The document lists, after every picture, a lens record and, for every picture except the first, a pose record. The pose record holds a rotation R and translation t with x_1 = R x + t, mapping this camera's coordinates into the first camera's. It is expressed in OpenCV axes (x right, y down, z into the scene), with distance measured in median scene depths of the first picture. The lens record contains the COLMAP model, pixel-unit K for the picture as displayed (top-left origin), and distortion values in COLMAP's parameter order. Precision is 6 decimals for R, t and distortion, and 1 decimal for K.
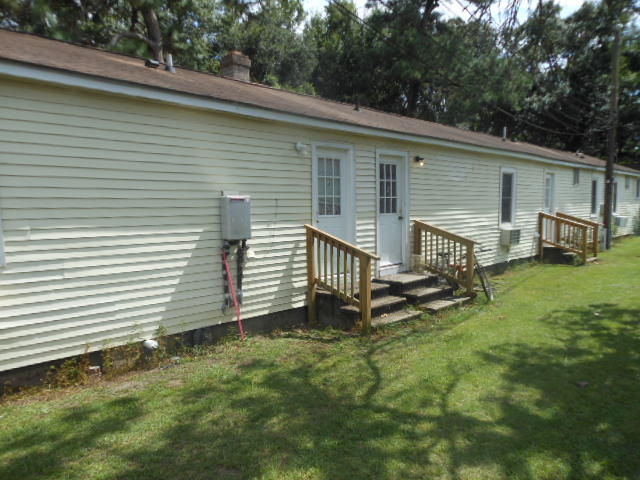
lens RADIAL K [[467.9, 0, 321.7], [0, 467.9, 259.2], [0, 0, 1]] dist [0.028919, 0.000318]
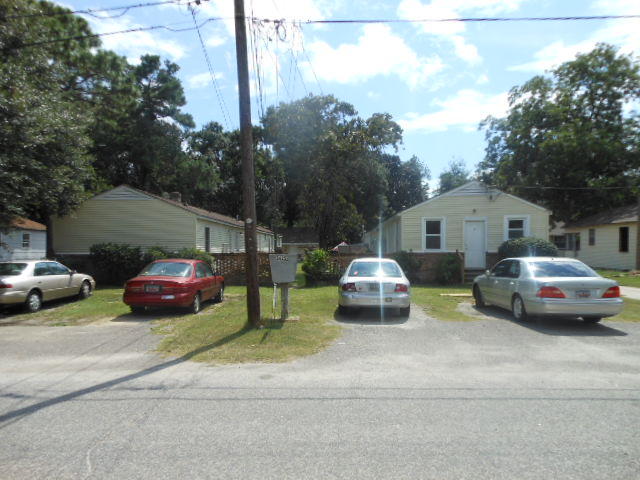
lens RADIAL K [[467.9, 0, 321.7], [0, 467.9, 259.2], [0, 0, 1]] dist [0.028919, 0.000318]
pose [[0.747641, -0.004079, 0.664091, -0.372560], [0.072230, 0.994548, -0.075208, 0.062239], [-0.660164, 0.104196, 0.743859, -0.433726]]
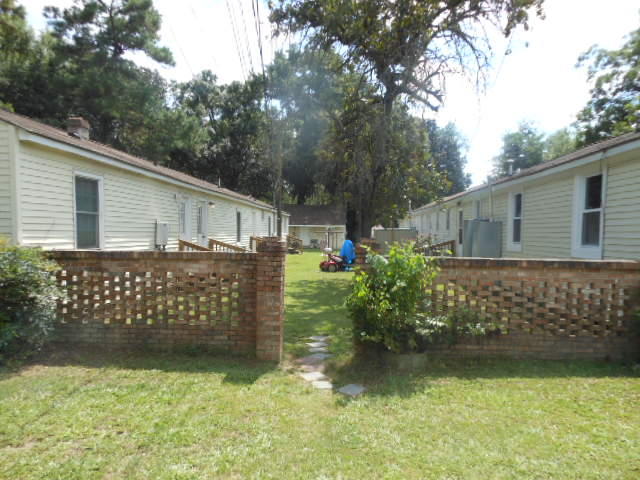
lens RADIAL K [[467.9, 0, 321.7], [0, 467.9, 259.2], [0, 0, 1]] dist [0.028919, 0.000318]
pose [[0.759692, -0.014121, 0.650129, -0.131675], [0.051976, 0.997884, -0.039060, 0.017348], [-0.648202, 0.063465, 0.758819, -0.120241]]
